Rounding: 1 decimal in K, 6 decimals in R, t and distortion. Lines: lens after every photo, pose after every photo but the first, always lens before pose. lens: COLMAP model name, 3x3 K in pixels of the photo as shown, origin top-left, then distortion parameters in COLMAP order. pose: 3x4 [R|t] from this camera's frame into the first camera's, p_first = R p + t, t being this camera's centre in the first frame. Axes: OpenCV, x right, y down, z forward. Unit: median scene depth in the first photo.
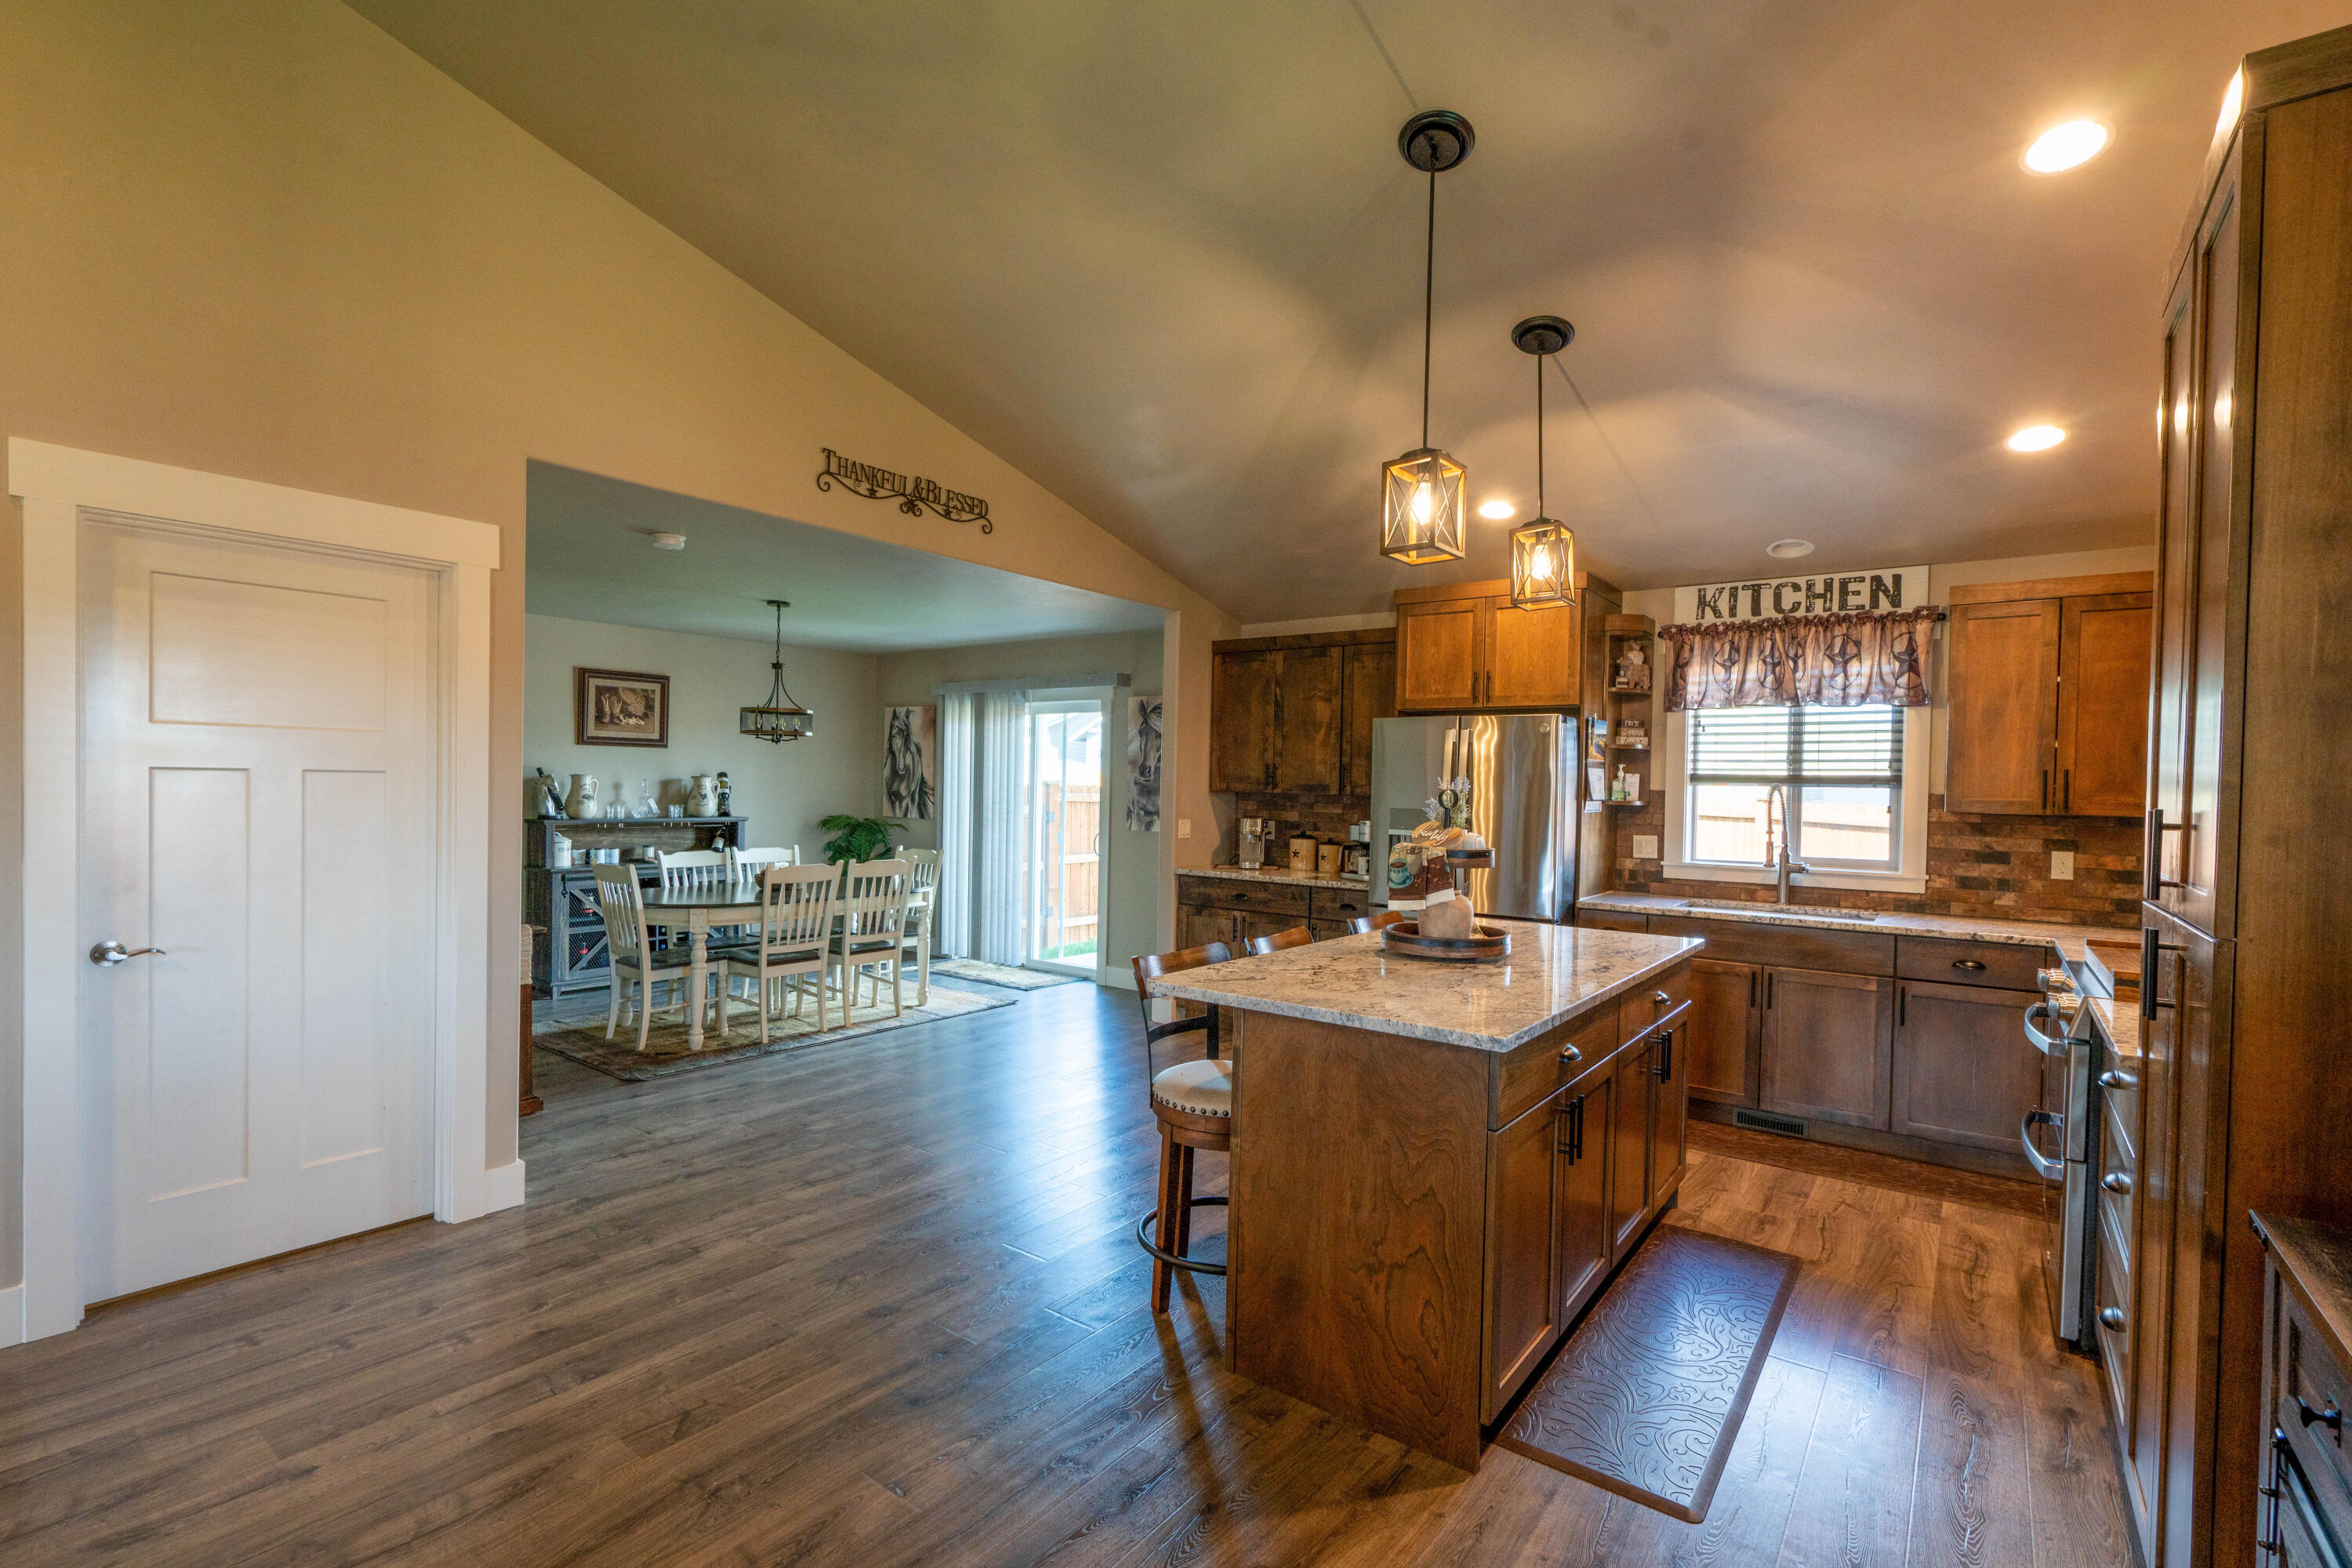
lens RADIAL K [[1061.9, 0, 1171.3], [0, 1061.9, 796.1], [0, 0, 1]] dist [-0.020382, 0.013852]
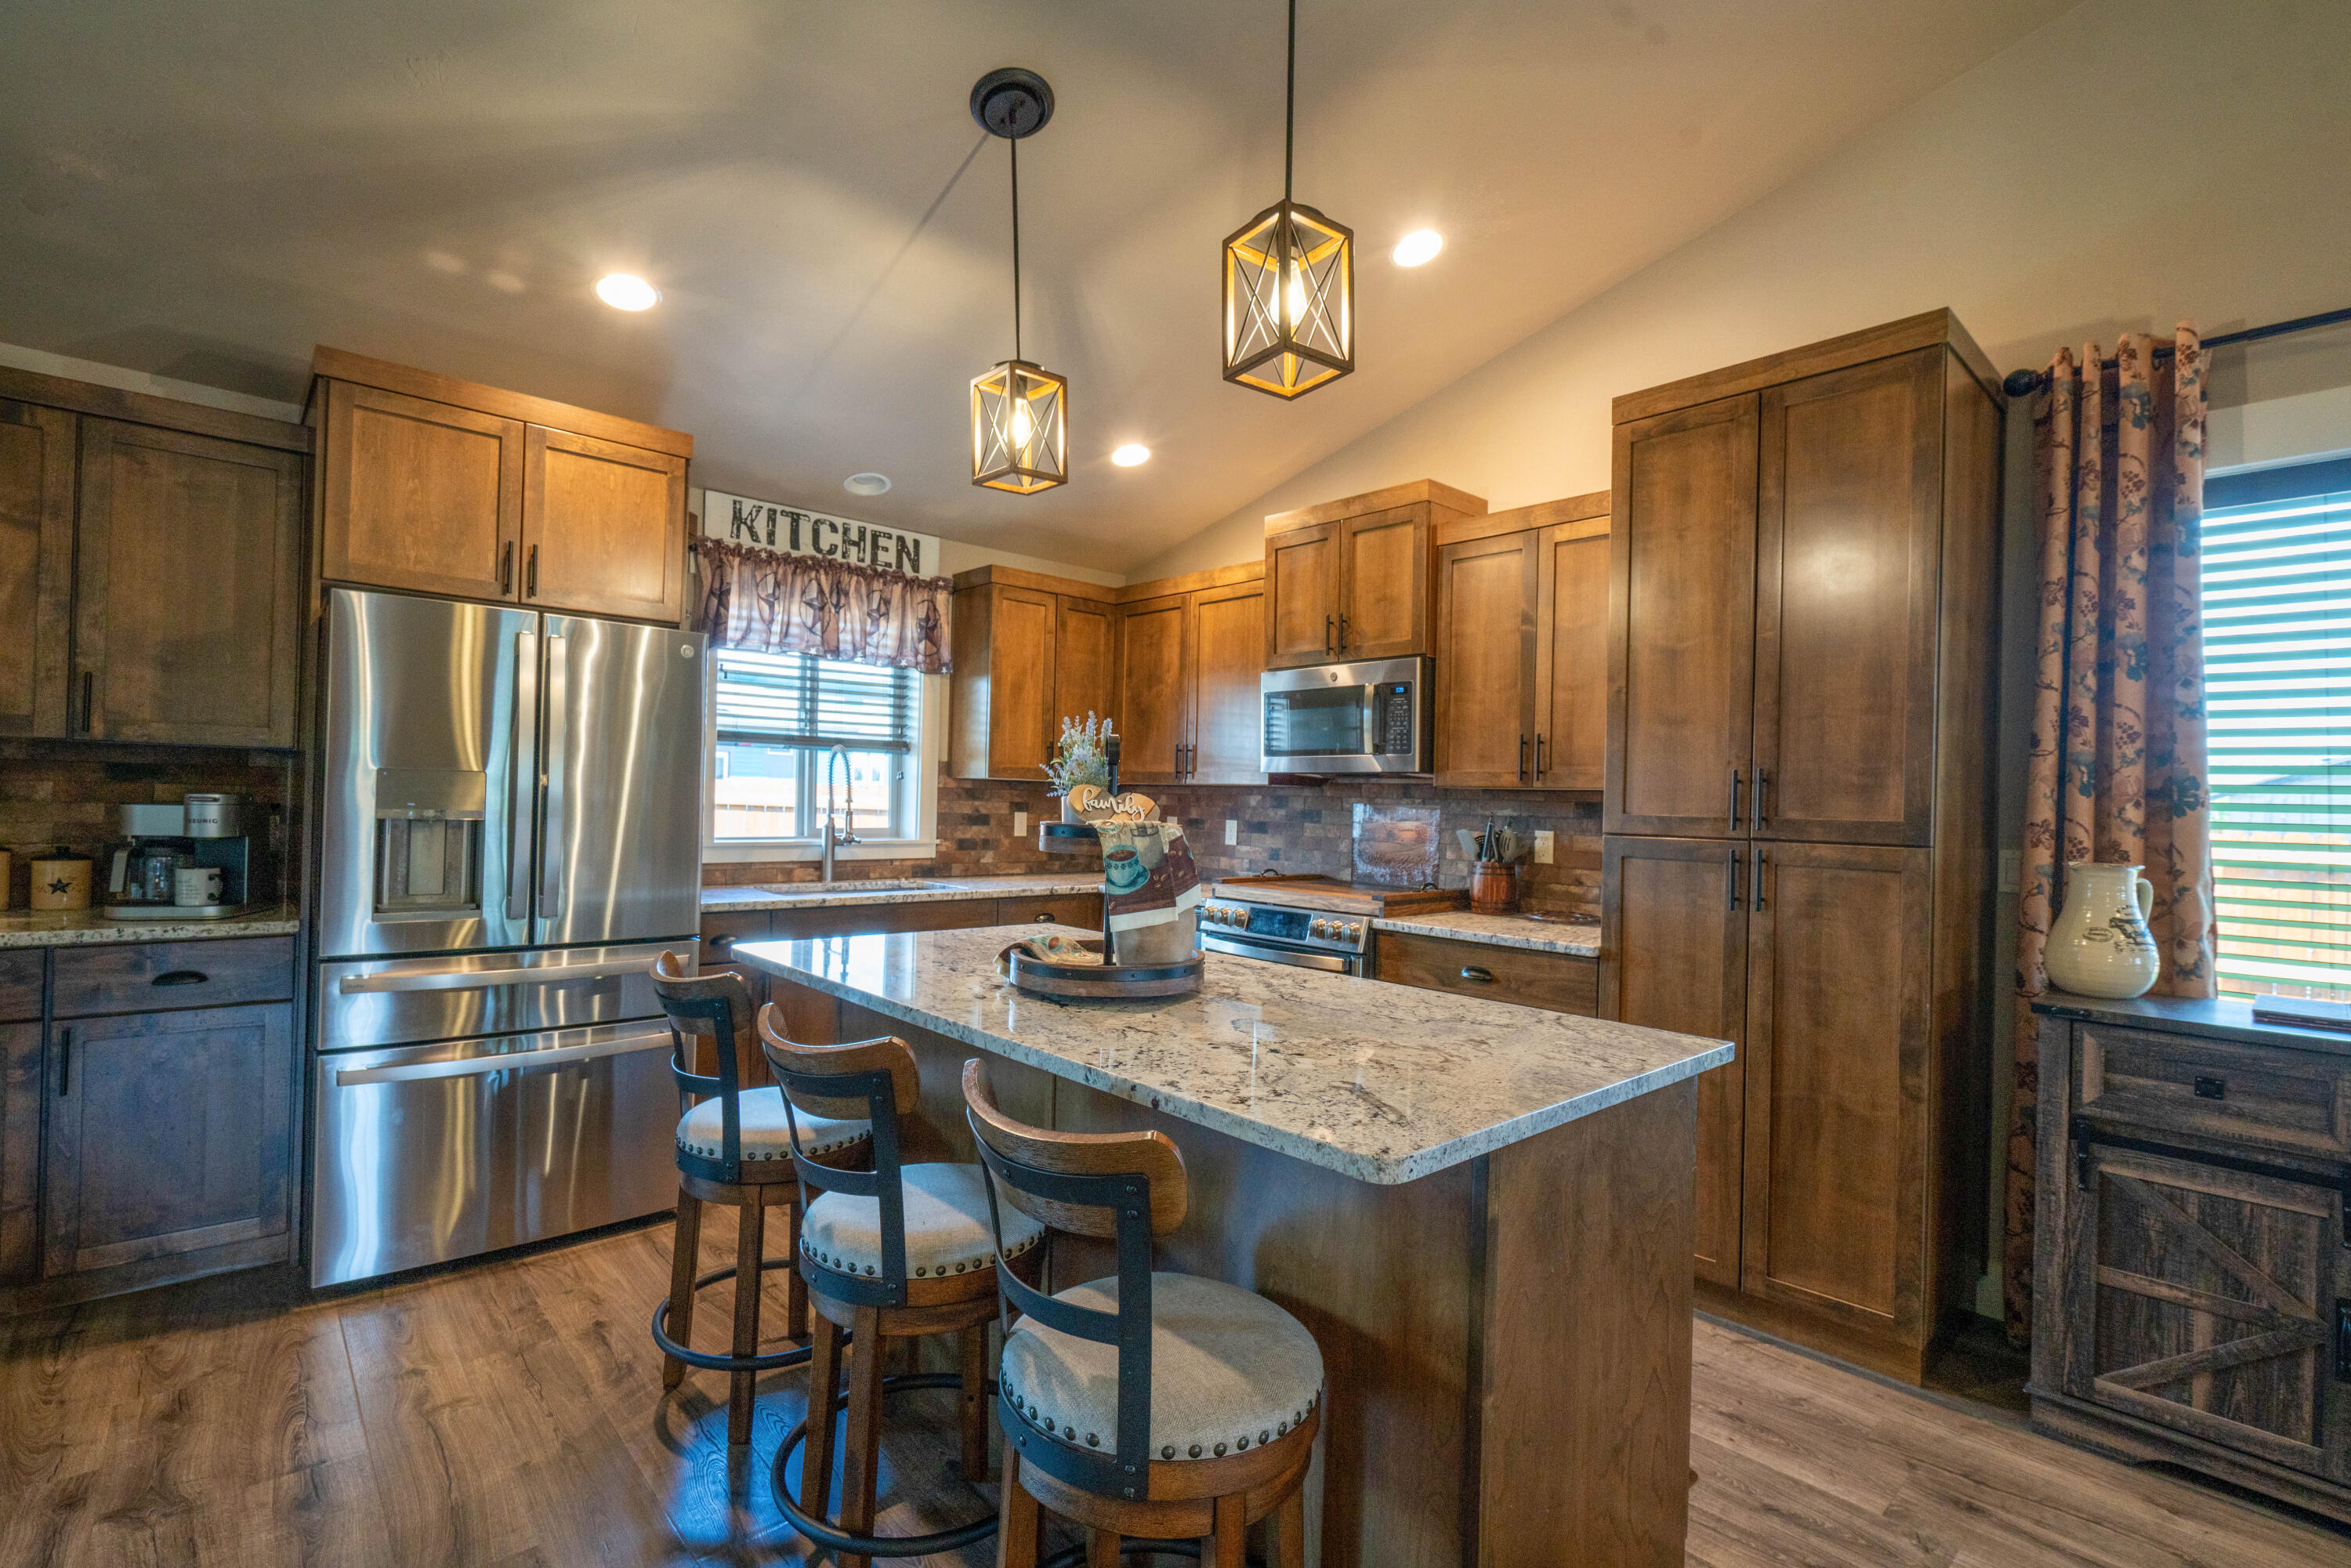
lens RADIAL K [[1061.4, 0, 1170.8], [0, 1061.4, 796.1], [0, 0, 1]] dist [-0.020382, 0.013852]
pose [[0.188254, -0.012750, 0.982038, -0.243672], [-0.011189, 0.999823, 0.015126, 0.013670], [-0.982057, -0.013836, 0.188078, 0.555323]]
